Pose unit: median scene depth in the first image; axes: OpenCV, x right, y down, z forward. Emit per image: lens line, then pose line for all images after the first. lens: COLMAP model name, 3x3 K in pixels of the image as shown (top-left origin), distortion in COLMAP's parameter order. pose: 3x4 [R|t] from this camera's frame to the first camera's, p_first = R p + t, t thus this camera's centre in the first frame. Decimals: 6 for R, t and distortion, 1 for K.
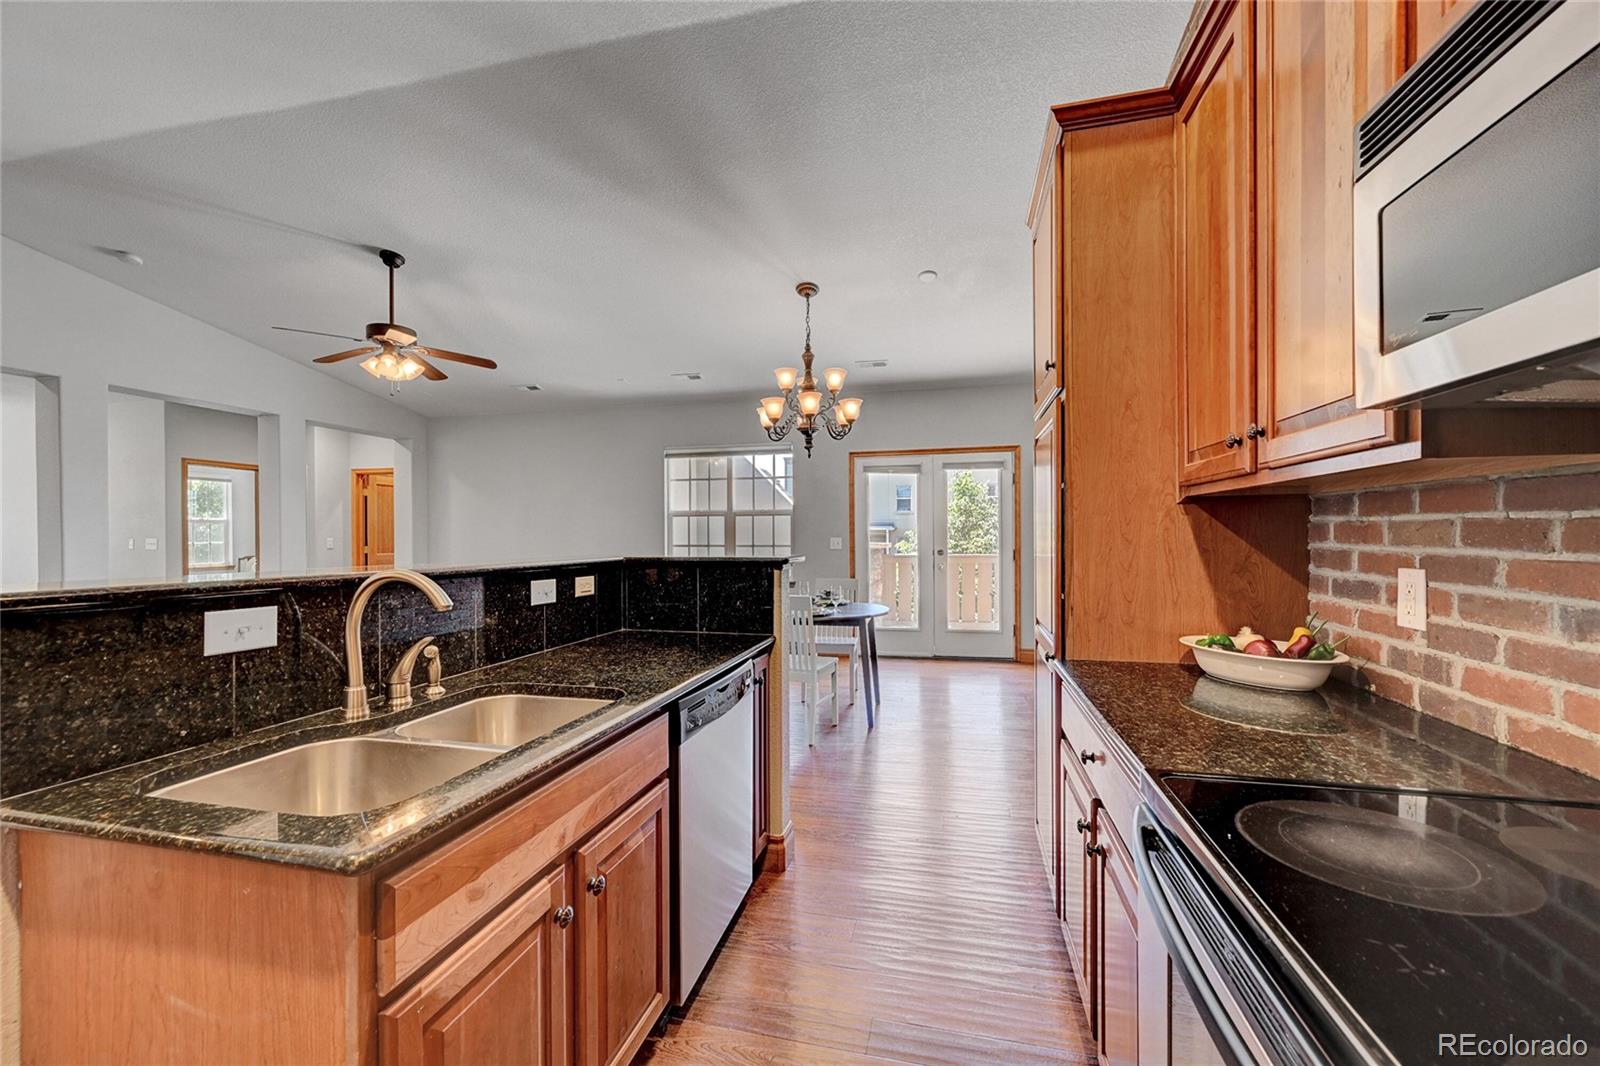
lens RADIAL K [[629.2, 0, 801.9], [0, 629.2, 540.1], [0, 0, 1]] dist [-0.002064, 0.000427]
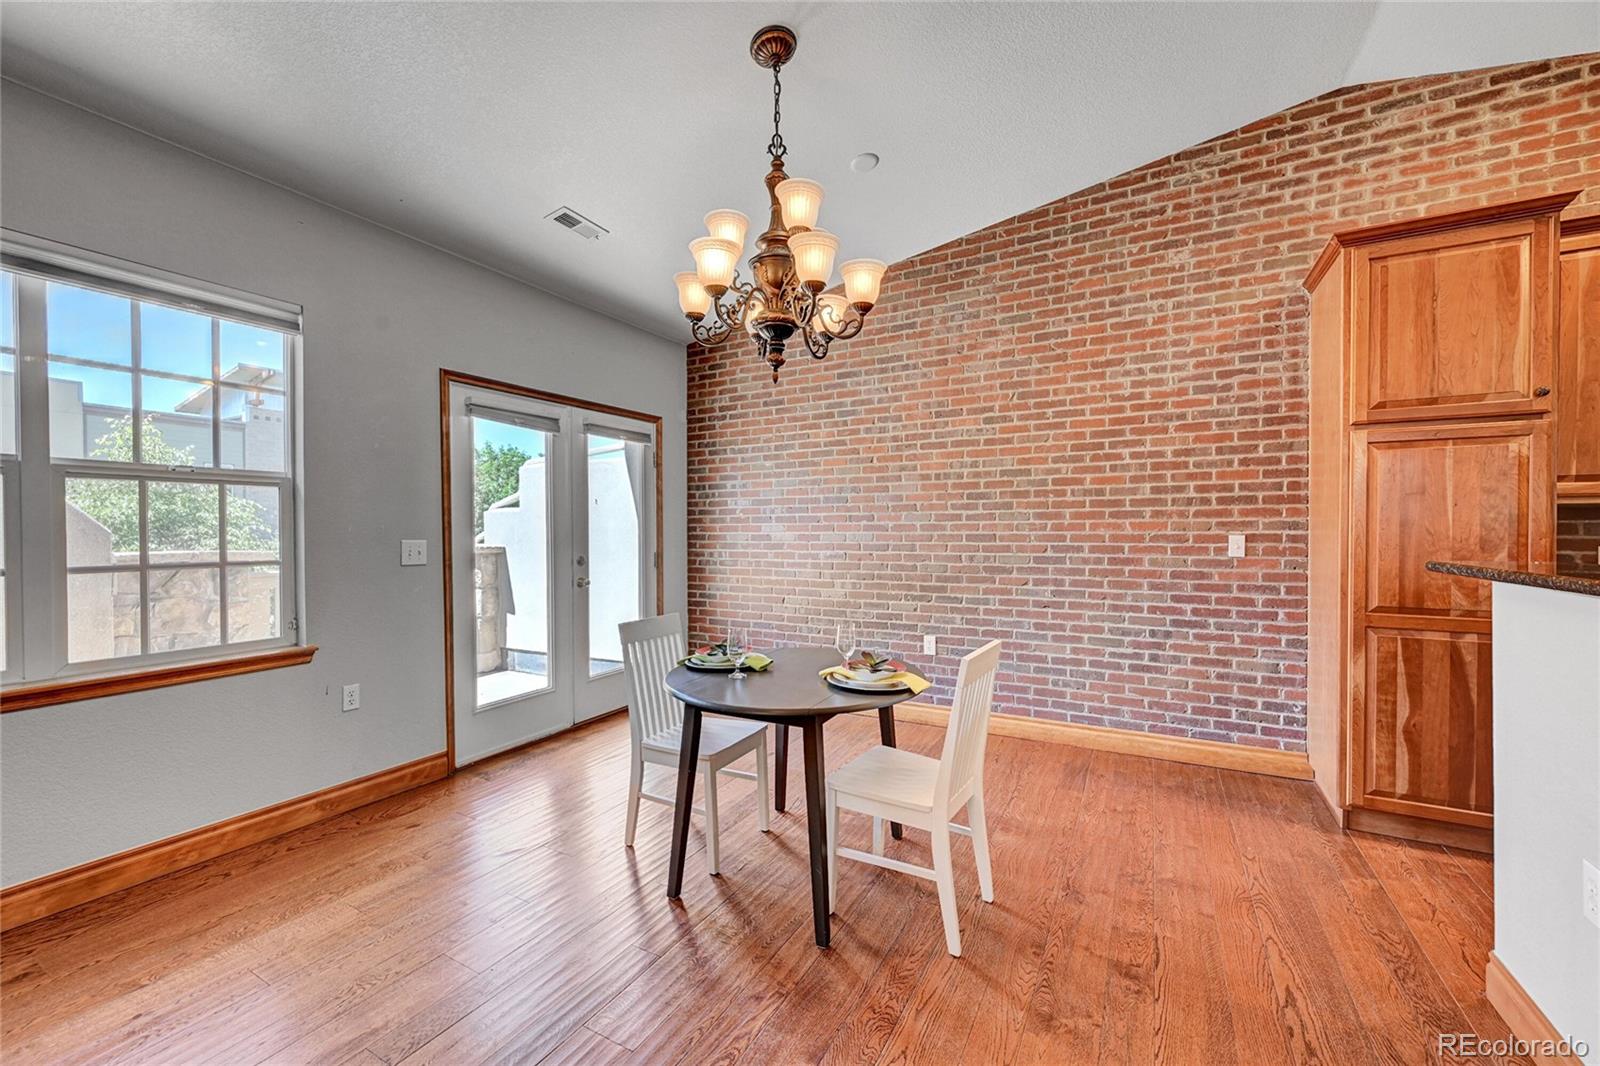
lens RADIAL K [[629.2, 0, 801.9], [0, 629.2, 540.1], [0, 0, 1]] dist [-0.002064, 0.000427]
pose [[0.262084, -0.010690, 0.964986, -1.434417], [0.010837, 0.999908, 0.008133, -0.017554], [-0.964984, 0.008326, 0.262175, 2.567215]]
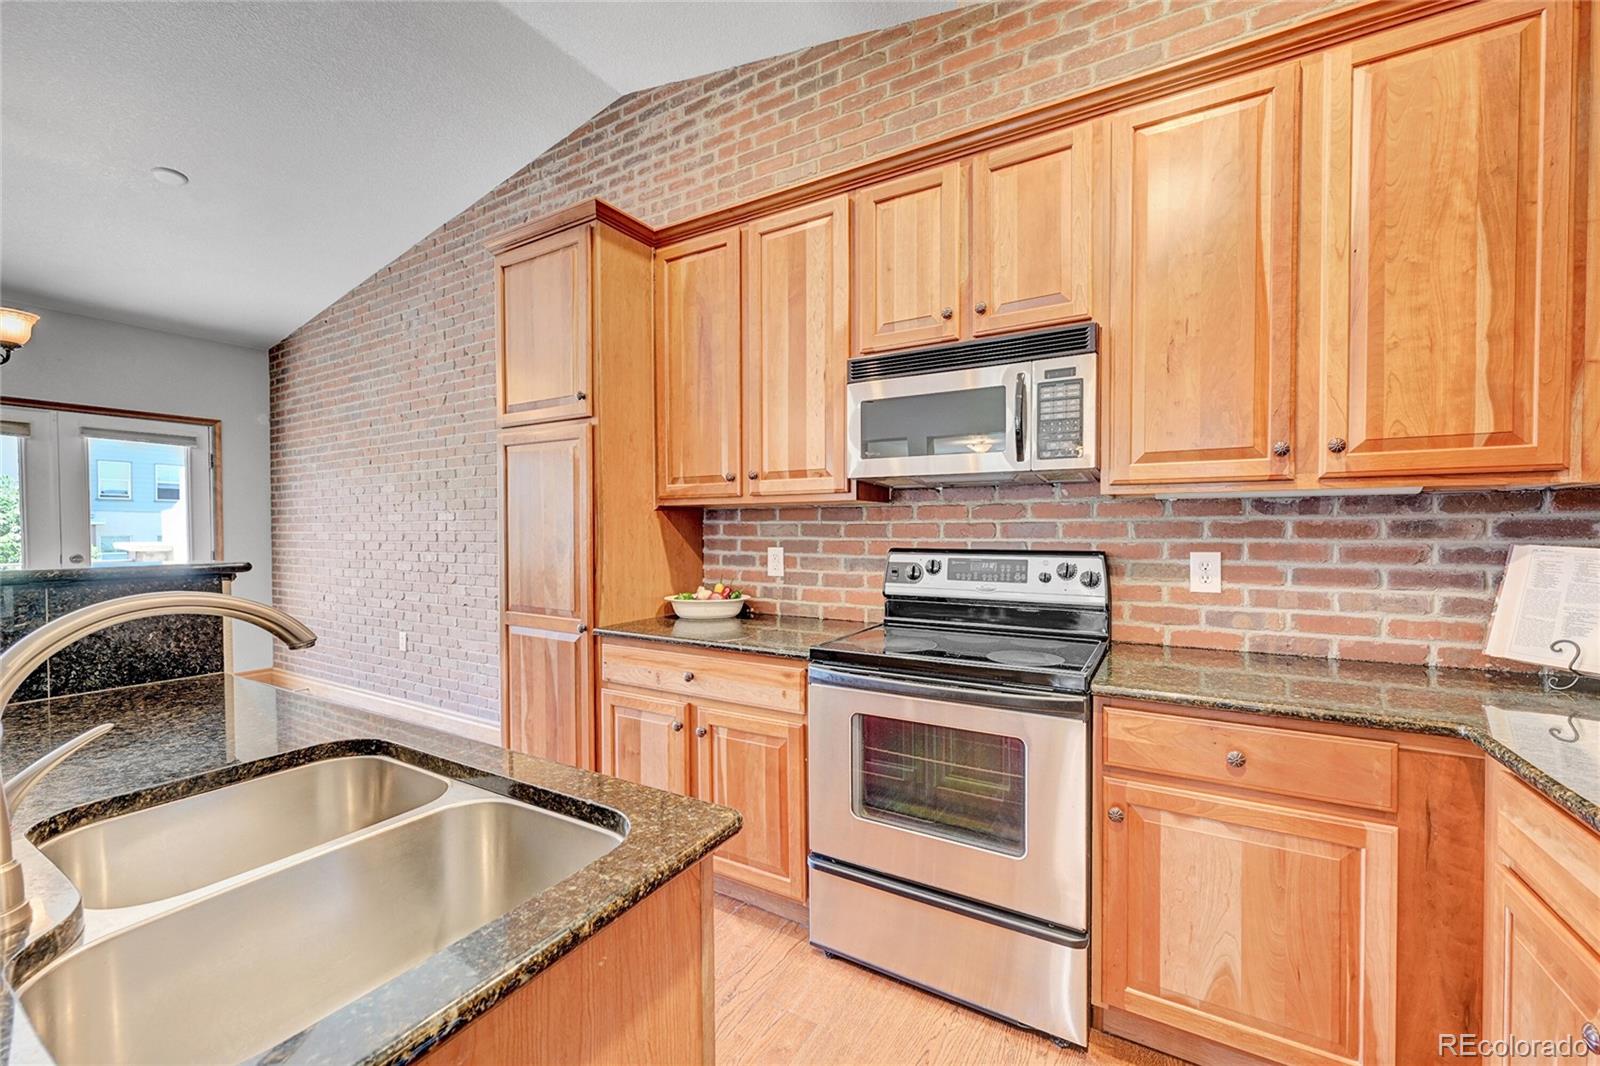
lens RADIAL K [[629.2, 0, 801.9], [0, 629.2, 540.1], [0, 0, 1]] dist [-0.002064, 0.000427]
pose [[0.285962, -0.012439, 0.958160, -0.840027], [0.009723, 0.999902, 0.010079, 0.001546], [-0.958192, 0.006434, 0.286055, 0.275377]]
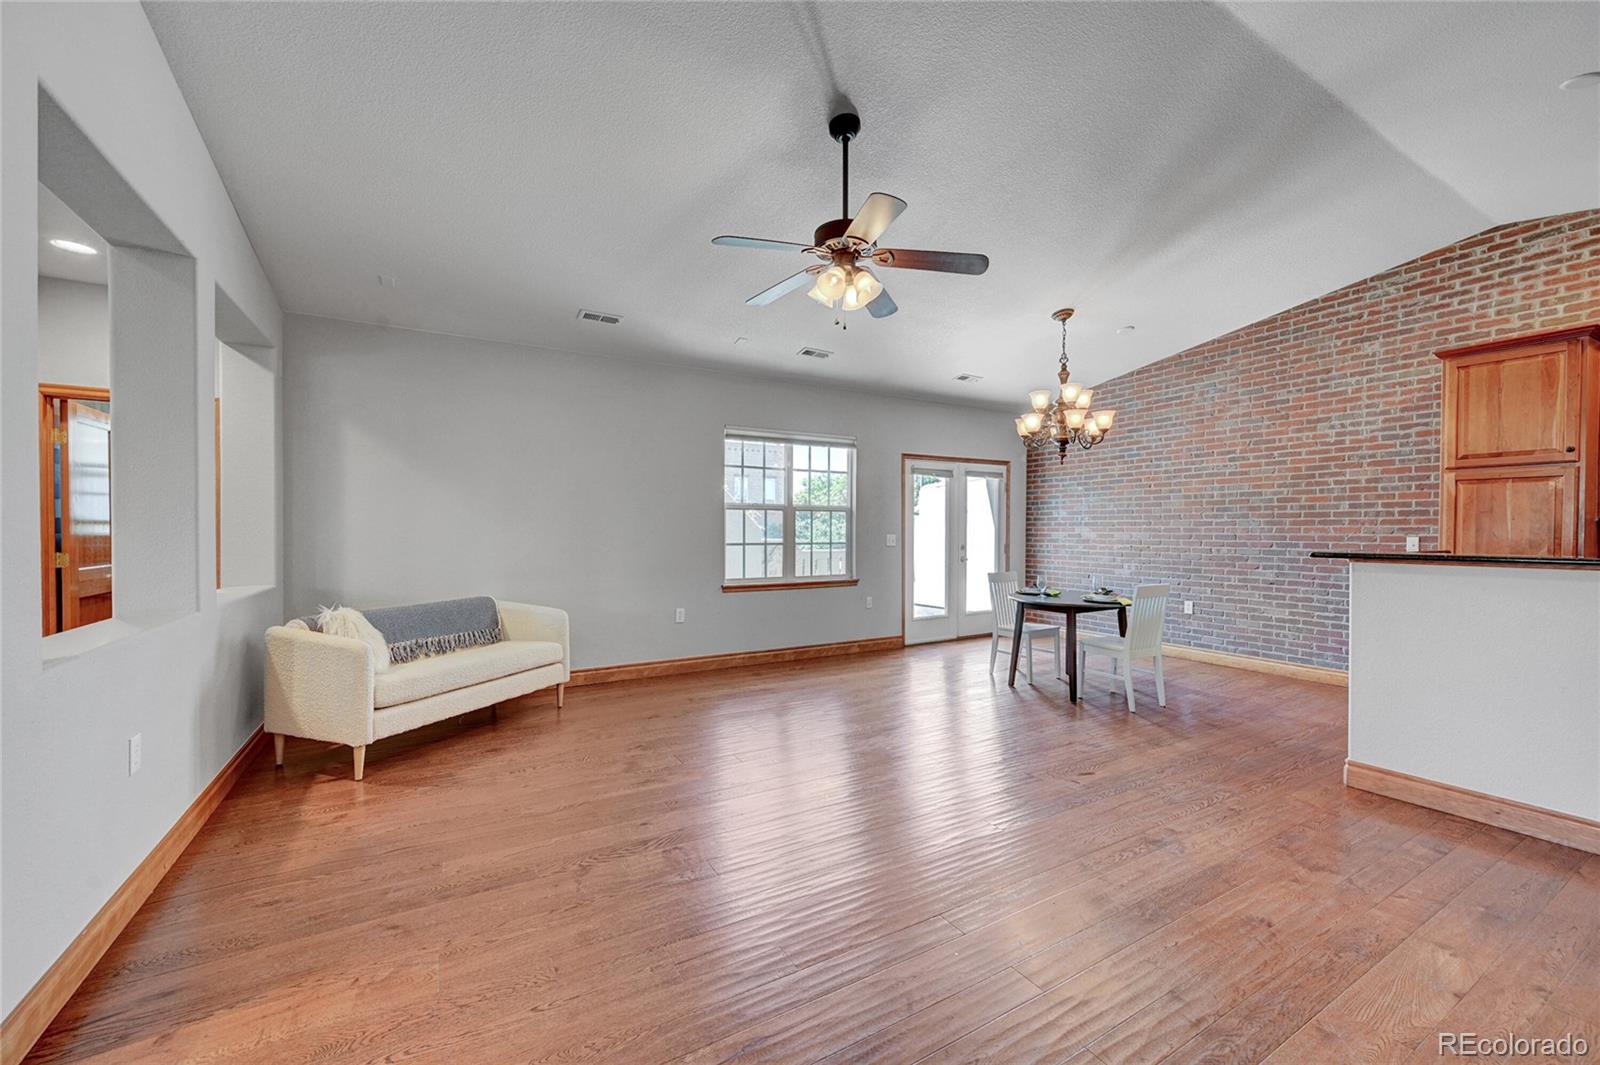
lens RADIAL K [[629.2, 0, 801.9], [0, 629.2, 539.6], [0, 0, 1]] dist [-0.002064, 0.000427]
pose [[0.721950, -0.005409, 0.691924, -3.338486], [0.000683, 0.999975, 0.007106, -0.012509], [-0.691944, -0.004658, 0.721936, 1.540487]]
